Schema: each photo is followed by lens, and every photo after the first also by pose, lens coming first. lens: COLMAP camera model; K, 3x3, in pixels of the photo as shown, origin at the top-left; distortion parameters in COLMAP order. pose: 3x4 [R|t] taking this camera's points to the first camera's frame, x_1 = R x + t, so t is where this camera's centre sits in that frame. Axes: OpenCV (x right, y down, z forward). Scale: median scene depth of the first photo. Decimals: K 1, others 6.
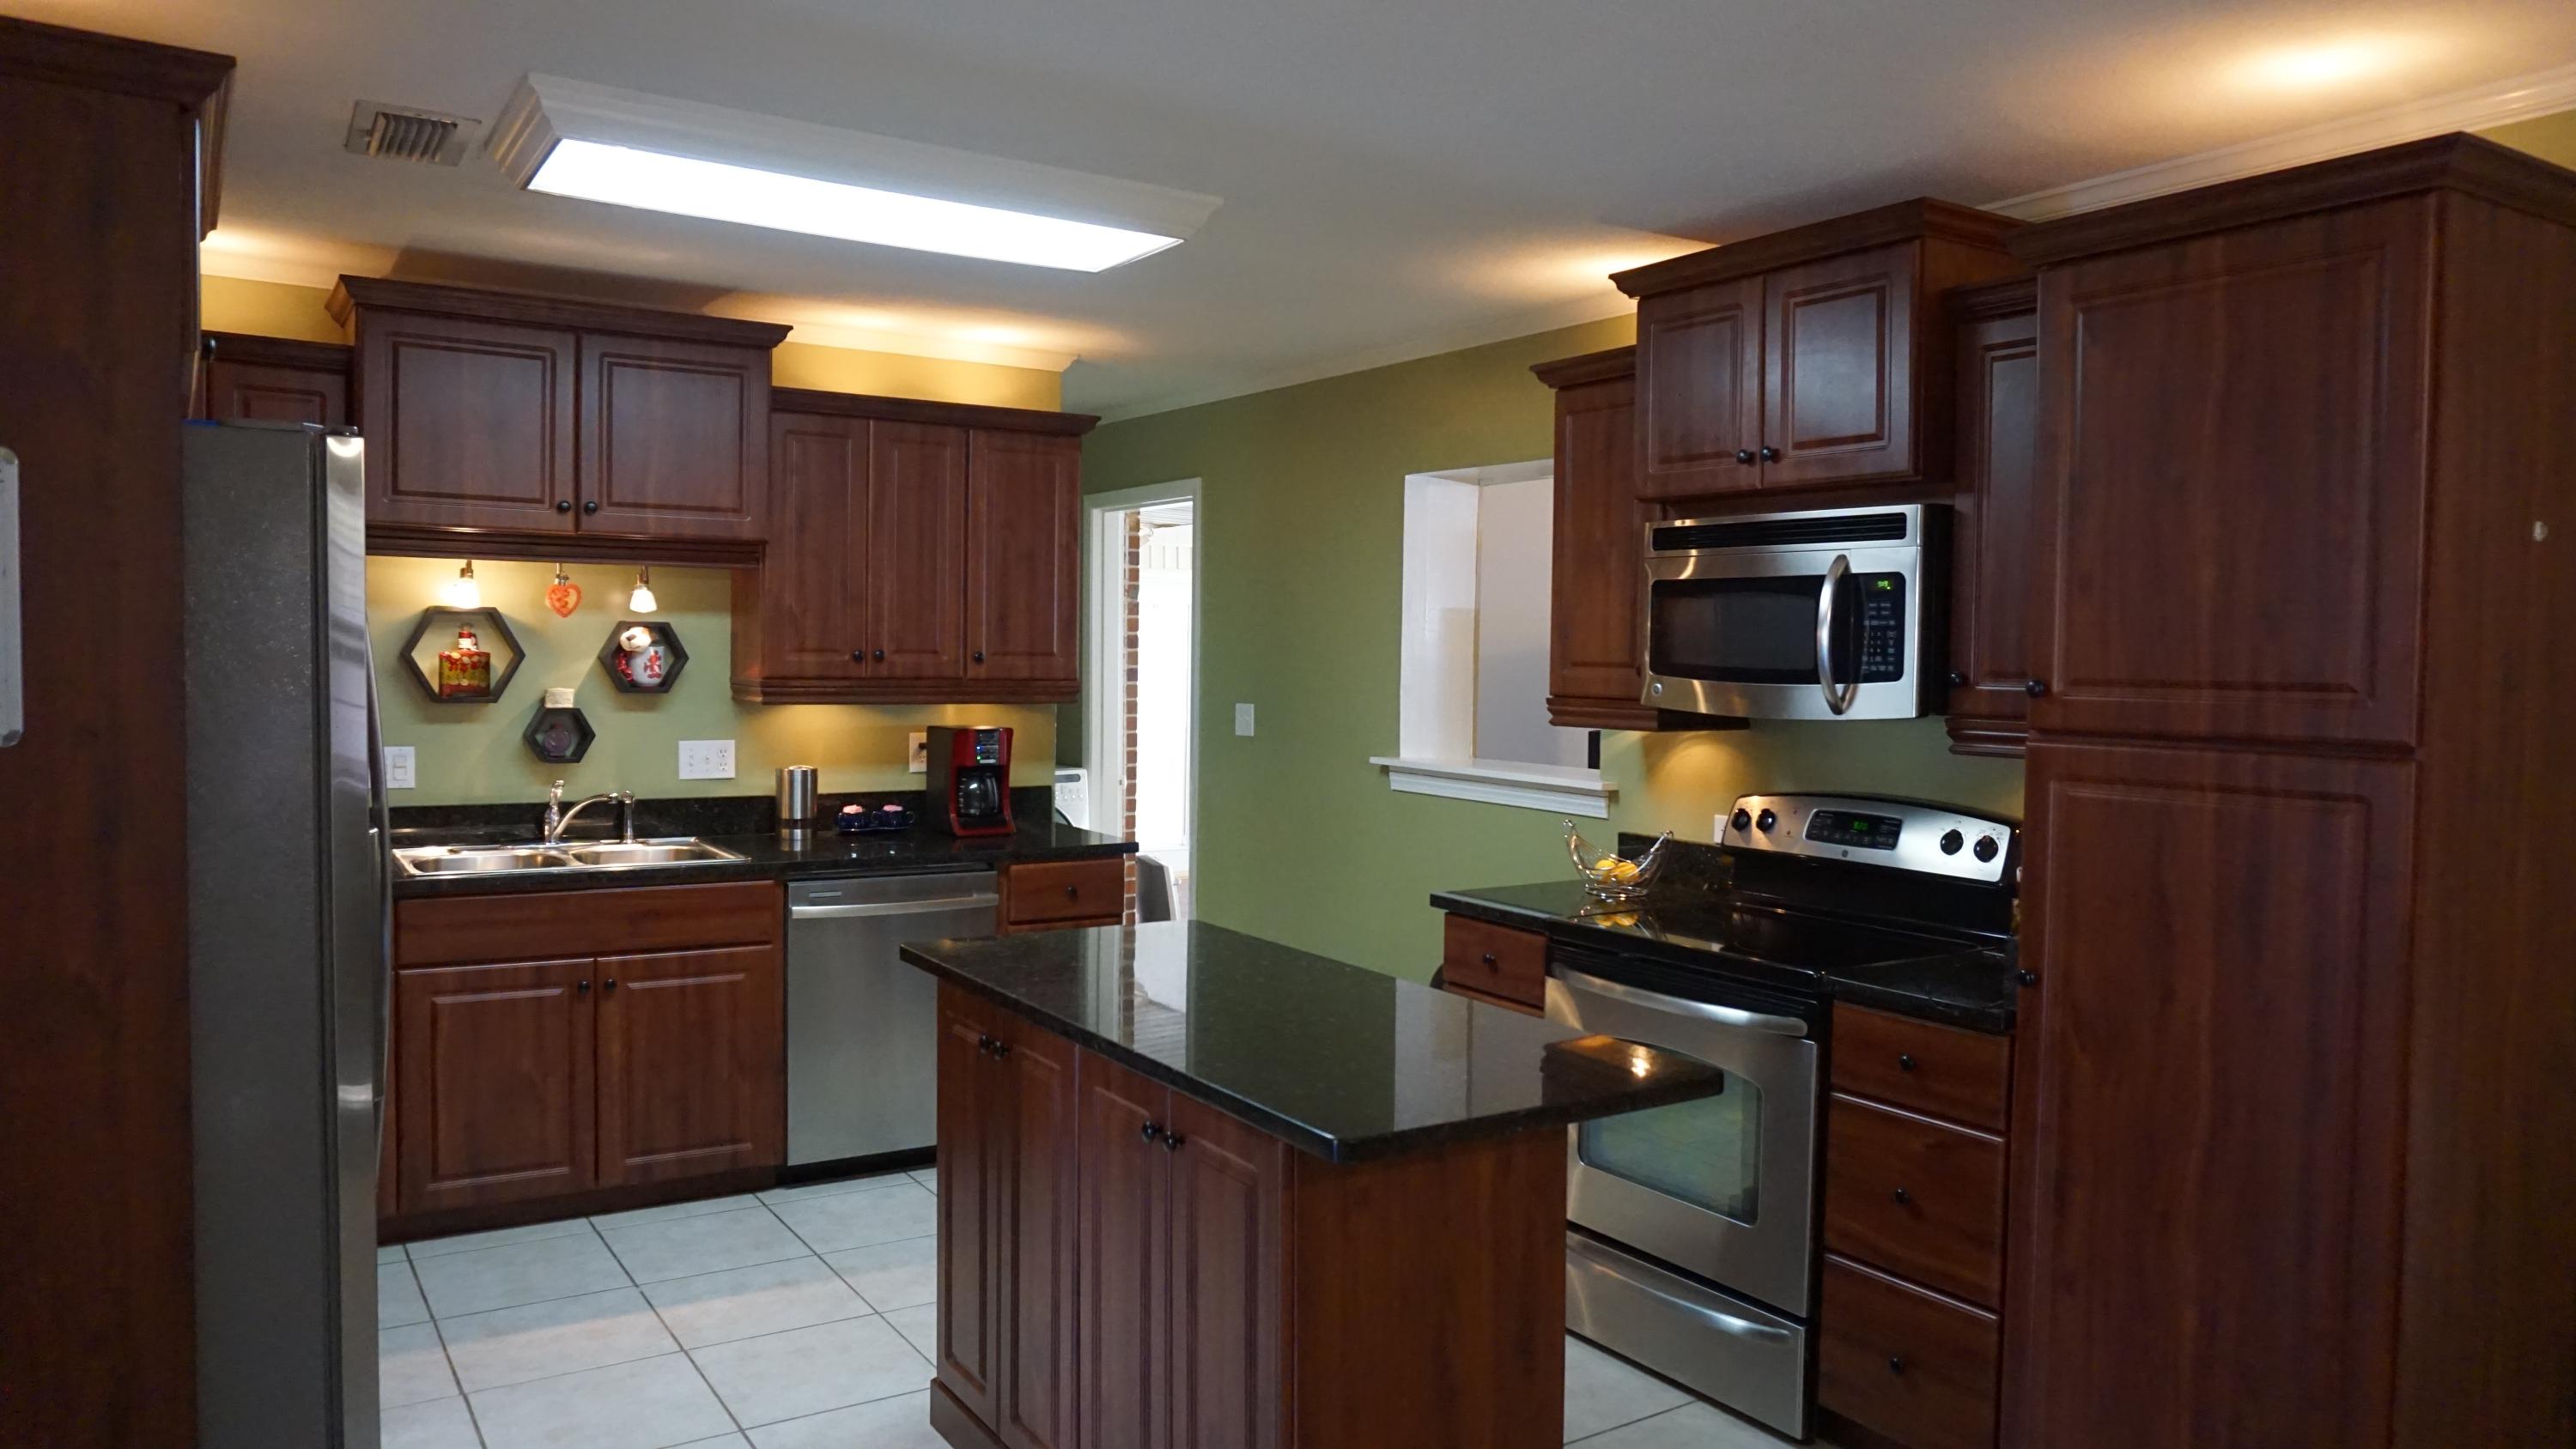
lens RADIAL K [[1803.2, 0, 1285.8], [0, 1803.2, 755.5], [0, 0, 1]] dist [0.007196, 0.000856]
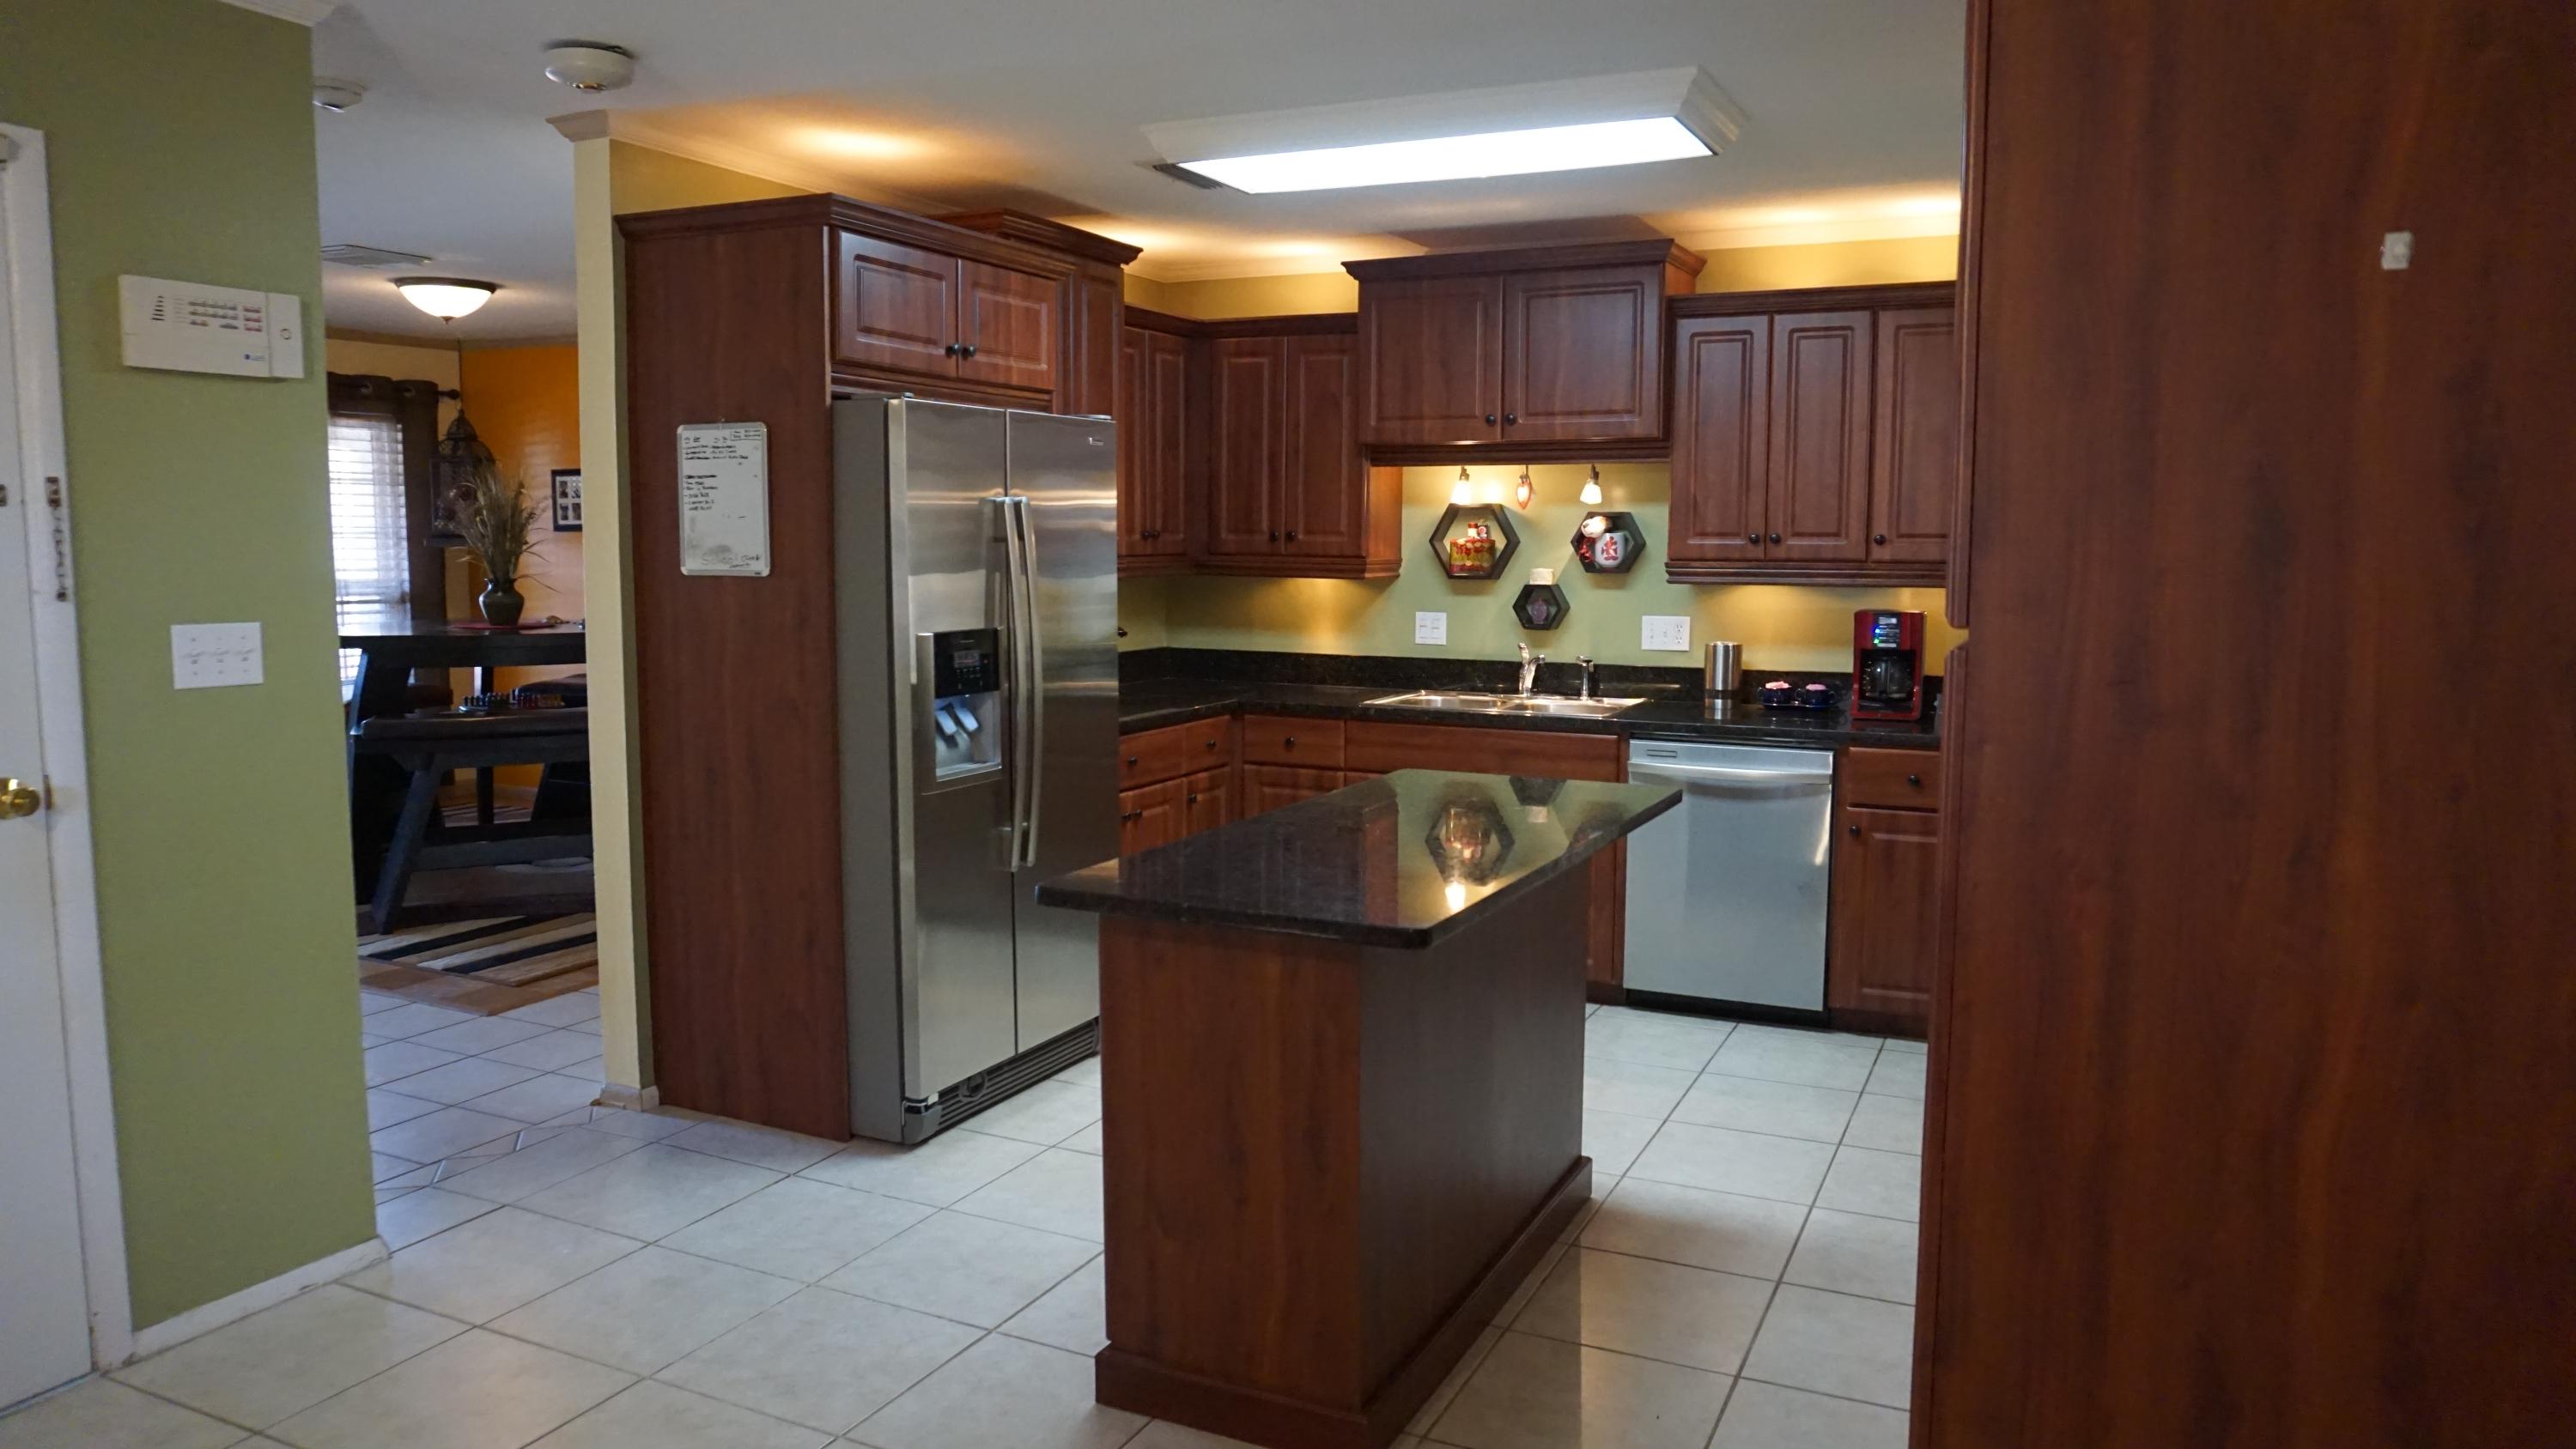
lens RADIAL K [[1765.4, 0, 1288.0], [0, 1765.4, 724.5], [0, 0, 1]] dist [0.001789, -0.000441]
pose [[0.551822, 0.075301, -0.830556, 0.494052], [-0.048076, 0.997131, 0.058462, 0.006218], [0.832575, 0.007669, 0.553859, 0.195644]]
